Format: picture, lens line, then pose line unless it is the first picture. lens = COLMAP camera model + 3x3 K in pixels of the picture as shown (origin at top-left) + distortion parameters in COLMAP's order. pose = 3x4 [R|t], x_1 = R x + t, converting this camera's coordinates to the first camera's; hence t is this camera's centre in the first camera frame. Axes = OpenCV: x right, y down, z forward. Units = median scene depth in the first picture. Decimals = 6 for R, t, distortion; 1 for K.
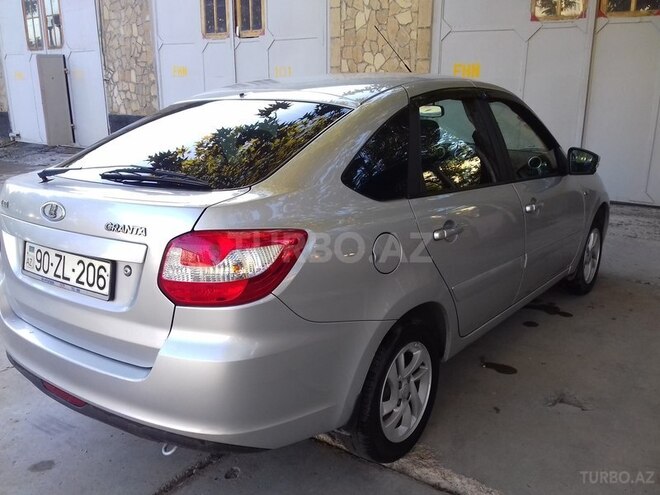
lens RADIAL K [[609.1, 0, 324.5], [0, 609.1, 249.7], [0, 0, 1]] dist [0.083808, -0.155584]
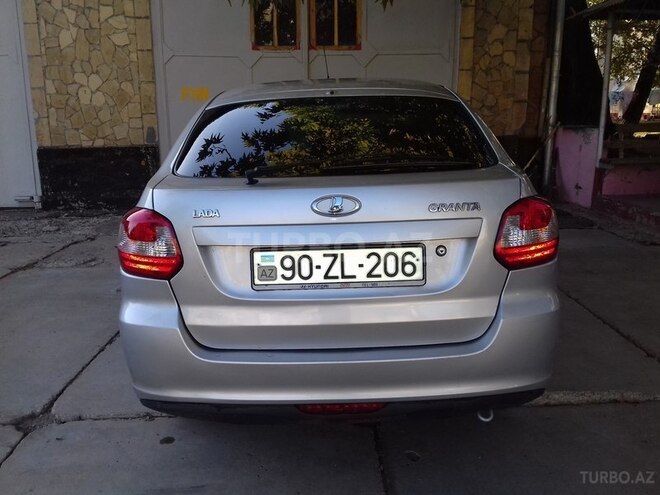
lens RADIAL K [[609.1, 0, 324.5], [0, 609.1, 249.7], [0, 0, 1]] dist [0.083808, -0.155584]
pose [[0.794552, -0.136708, 0.591607, -0.235749], [0.167103, 0.985934, 0.003403, -0.000666], [-0.583750, 0.096155, 0.806220, 0.066193]]
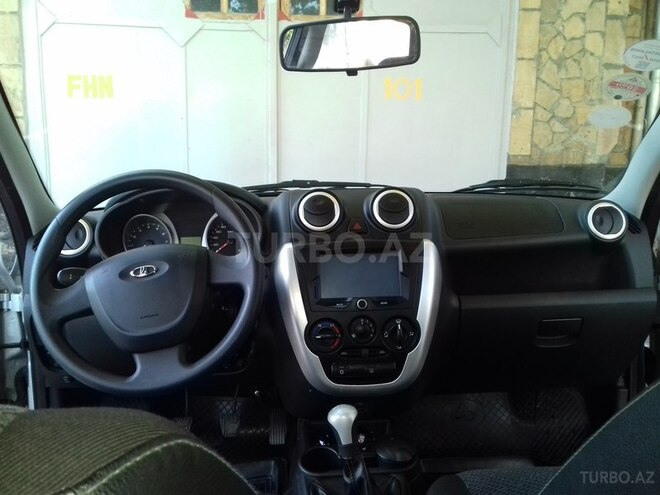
lens RADIAL K [[609.1, 0, 324.5], [0, 609.1, 249.7], [0, 0, 1]] dist [0.083808, -0.155584]
pose [[0.763553, -0.084350, 0.640213, -0.002871], [0.158841, 0.985504, -0.059599, -0.049724], [-0.625905, 0.147199, 0.765882, 0.383312]]
